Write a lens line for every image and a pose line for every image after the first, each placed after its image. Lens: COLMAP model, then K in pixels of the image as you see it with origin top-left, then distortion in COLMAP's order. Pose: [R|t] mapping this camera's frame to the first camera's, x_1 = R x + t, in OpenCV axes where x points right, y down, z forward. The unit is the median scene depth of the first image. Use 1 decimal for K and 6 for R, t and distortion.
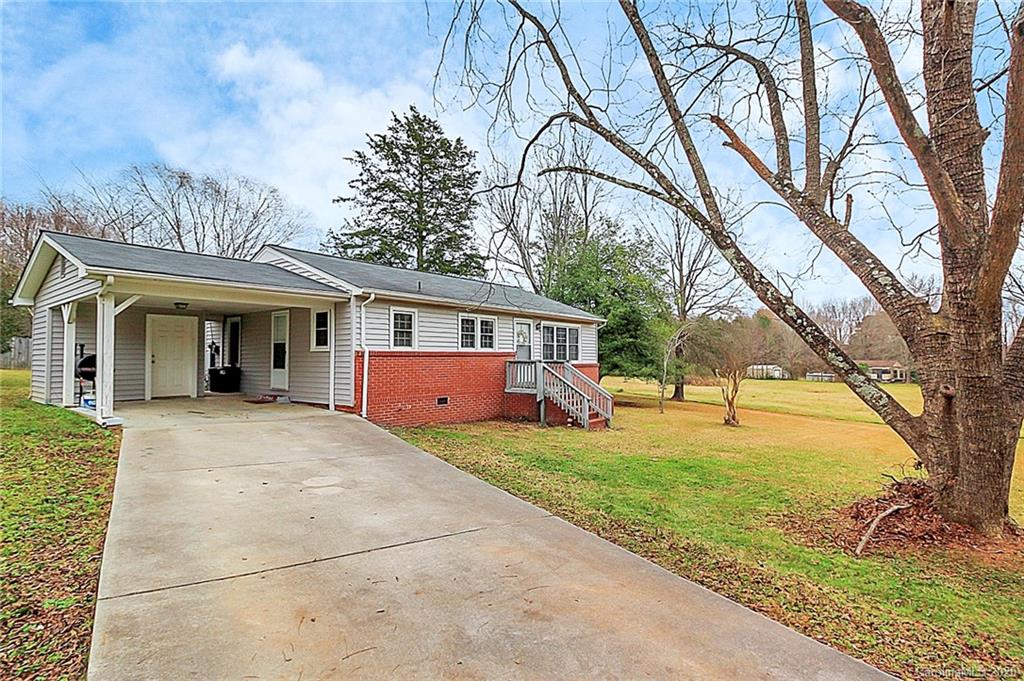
lens RADIAL K [[485.7, 0, 531.7], [0, 485.7, 349.6], [0, 0, 1]] dist [-0.005295, -0.007471]
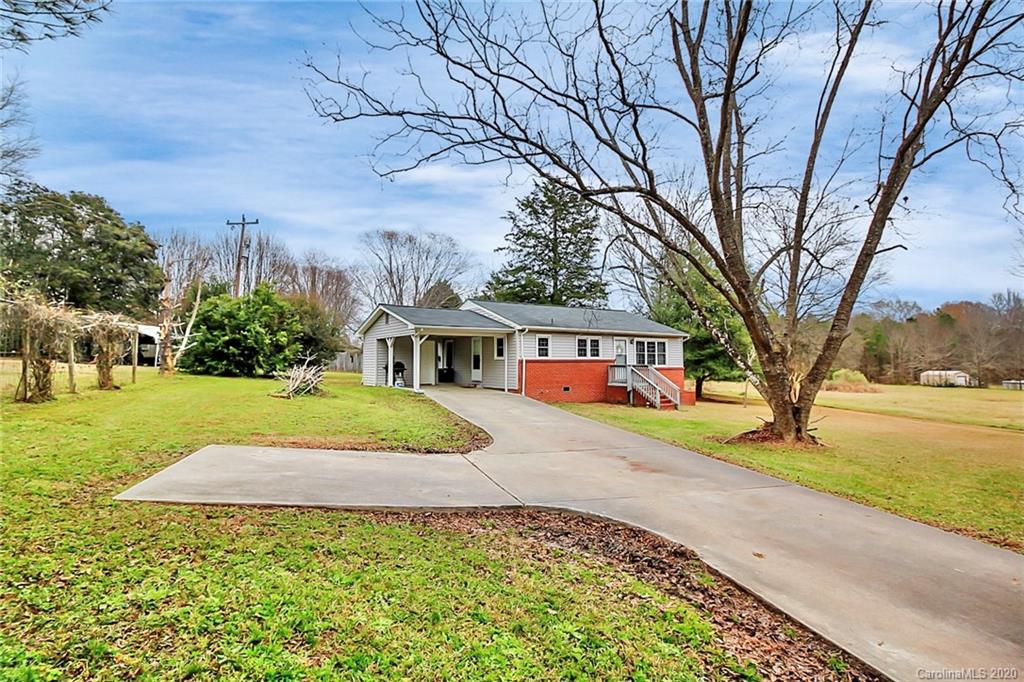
lens RADIAL K [[496.3, 0, 519.4], [0, 496.3, 334.8], [0, 0, 1]] dist [-0.012648, -0.003916]
pose [[0.953151, -0.018952, -0.301899, 0.155690], [0.006524, 0.999091, -0.042120, -0.008405], [0.302423, 0.038177, 0.952409, -0.586735]]
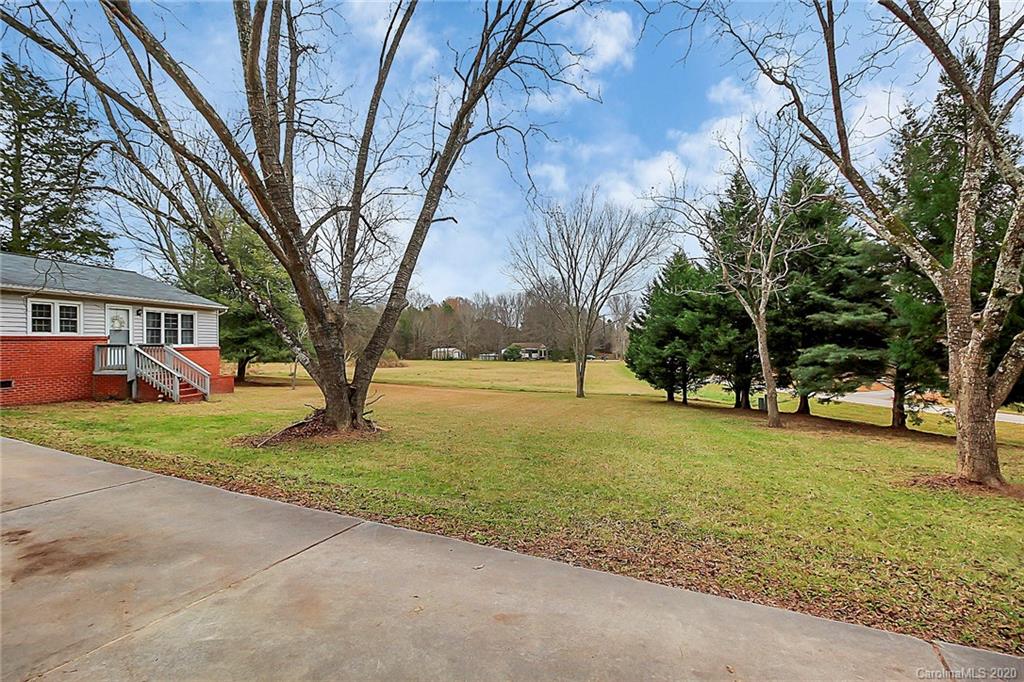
lens RADIAL K [[485.7, 0, 505.9], [0, 485.7, 331.3], [0, 0, 1]] dist [-0.005295, -0.007471]
pose [[0.863818, -0.002352, 0.503798, 0.190233], [0.006233, 0.999962, -0.006020, 0.005839], [-0.503765, 0.008340, 0.863800, -0.346230]]
